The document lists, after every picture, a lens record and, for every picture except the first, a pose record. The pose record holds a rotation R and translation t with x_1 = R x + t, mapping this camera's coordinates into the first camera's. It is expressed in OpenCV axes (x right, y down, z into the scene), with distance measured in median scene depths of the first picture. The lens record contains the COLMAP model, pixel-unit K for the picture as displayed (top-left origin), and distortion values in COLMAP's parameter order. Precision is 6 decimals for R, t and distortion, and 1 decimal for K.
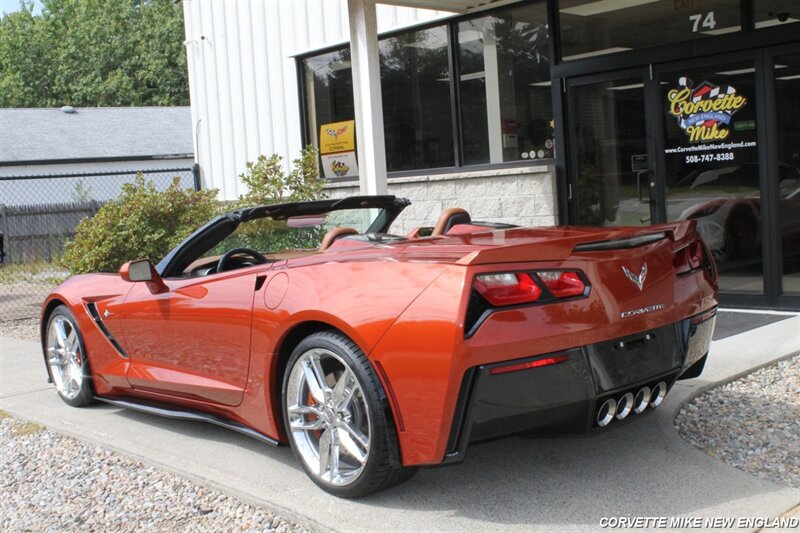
lens RADIAL K [[944.5, 0, 415.8], [0, 944.5, 270.5], [0, 0, 1]] dist [-0.065246, 0.000000]
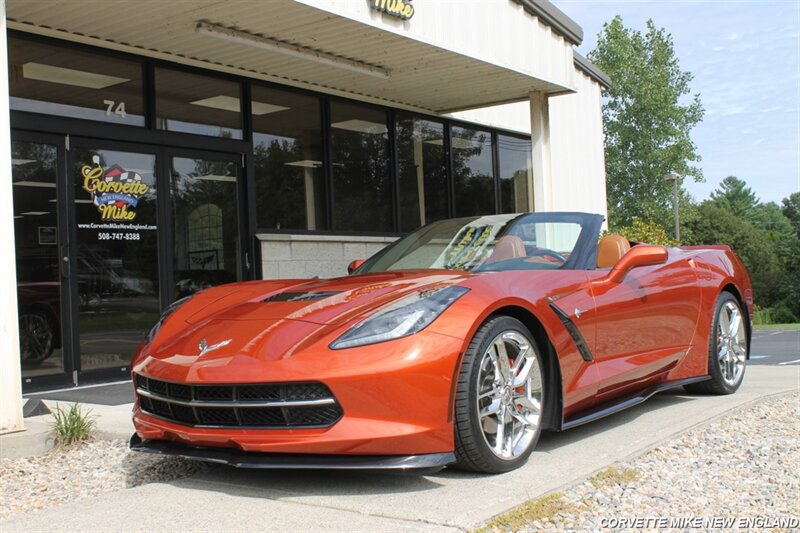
lens RADIAL K [[944.5, 0, 399.4], [0, 944.5, 268.6], [0, 0, 1]] dist [-0.065246, 0.000000]
pose [[-0.170444, 0.087702, 0.981457, -0.764066], [0.139734, 0.988117, -0.064030, 0.026395], [-0.975409, 0.126230, -0.180674, 0.883676]]
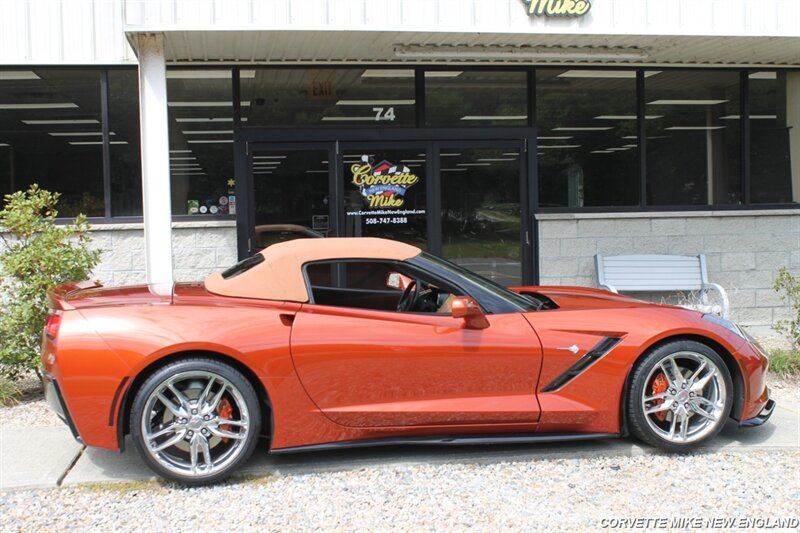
lens RADIAL K [[1032.8, 0, 404.2], [0, 1032.8, 265.4], [0, 0, 1]] dist [-0.050915, 0.000000]
pose [[0.563134, 0.011295, 0.826289, -0.820274], [0.055610, 0.997122, -0.051530, 0.013108], [-0.824492, 0.074968, 0.560885, 0.201608]]
